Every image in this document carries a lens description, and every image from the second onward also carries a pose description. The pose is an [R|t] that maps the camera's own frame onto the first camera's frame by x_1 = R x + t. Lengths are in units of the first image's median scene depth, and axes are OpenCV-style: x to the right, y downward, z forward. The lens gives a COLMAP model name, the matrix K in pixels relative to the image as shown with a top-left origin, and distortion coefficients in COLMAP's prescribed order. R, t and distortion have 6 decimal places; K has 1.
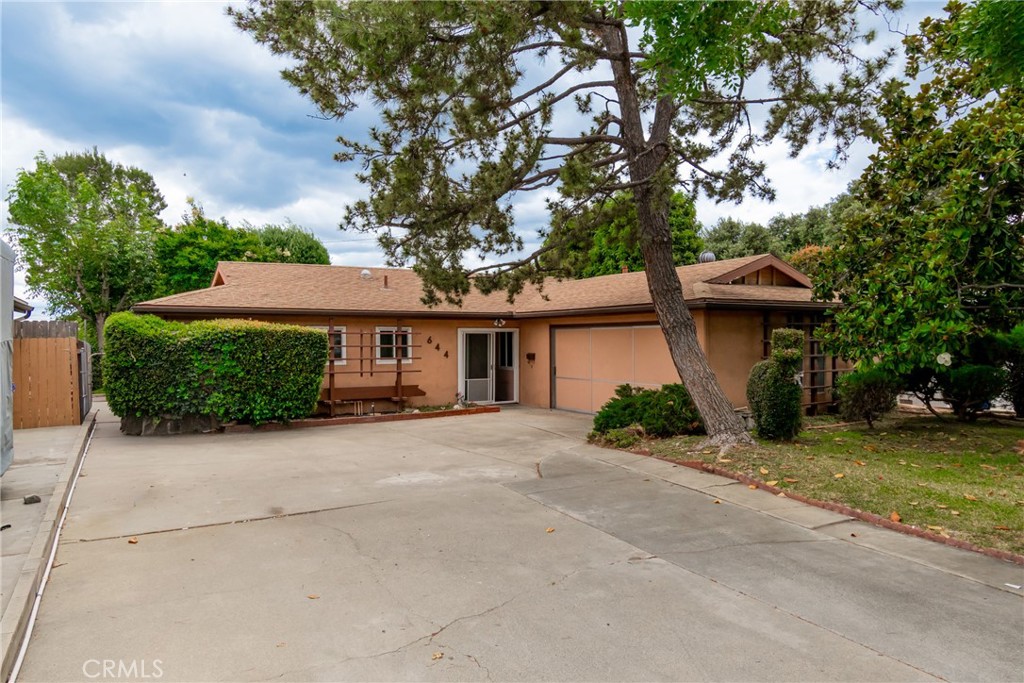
lens RADIAL K [[652.0, 0, 510.7], [0, 652.0, 341.3], [0, 0, 1]] dist [-0.006982, 0.002091]
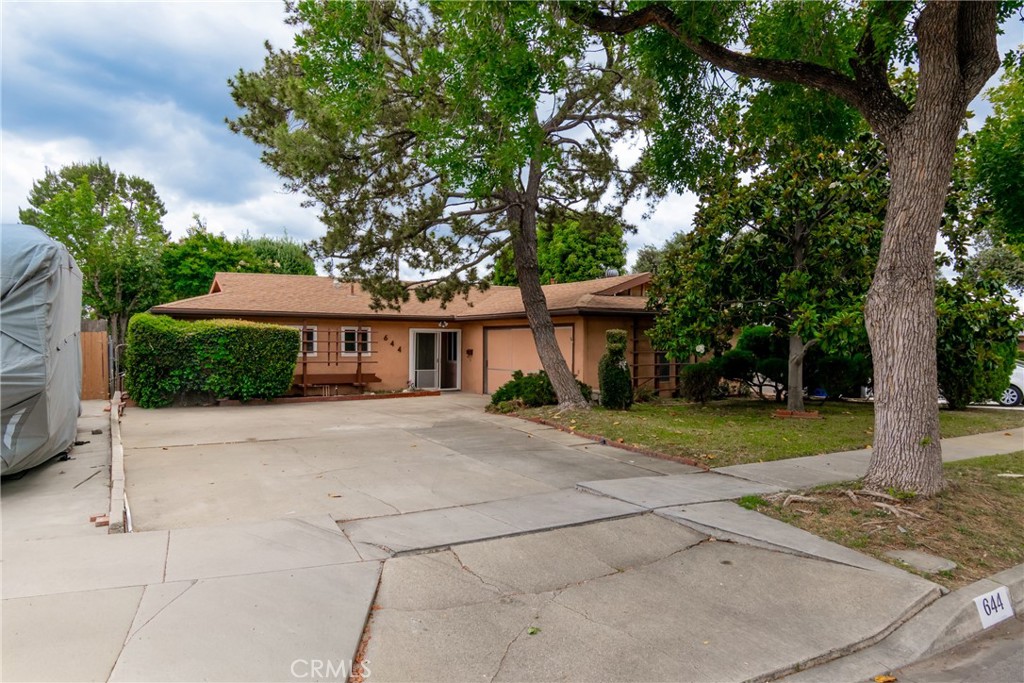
lens RADIAL K [[652.0, 0, 513.9], [0, 652.0, 340.0], [0, 0, 1]] dist [-0.006982, 0.002091]
pose [[0.999903, 0.009356, 0.010335, 0.118507], [-0.009274, 0.999925, -0.007956, 0.011097], [-0.010409, 0.007859, 0.999915, -0.272162]]
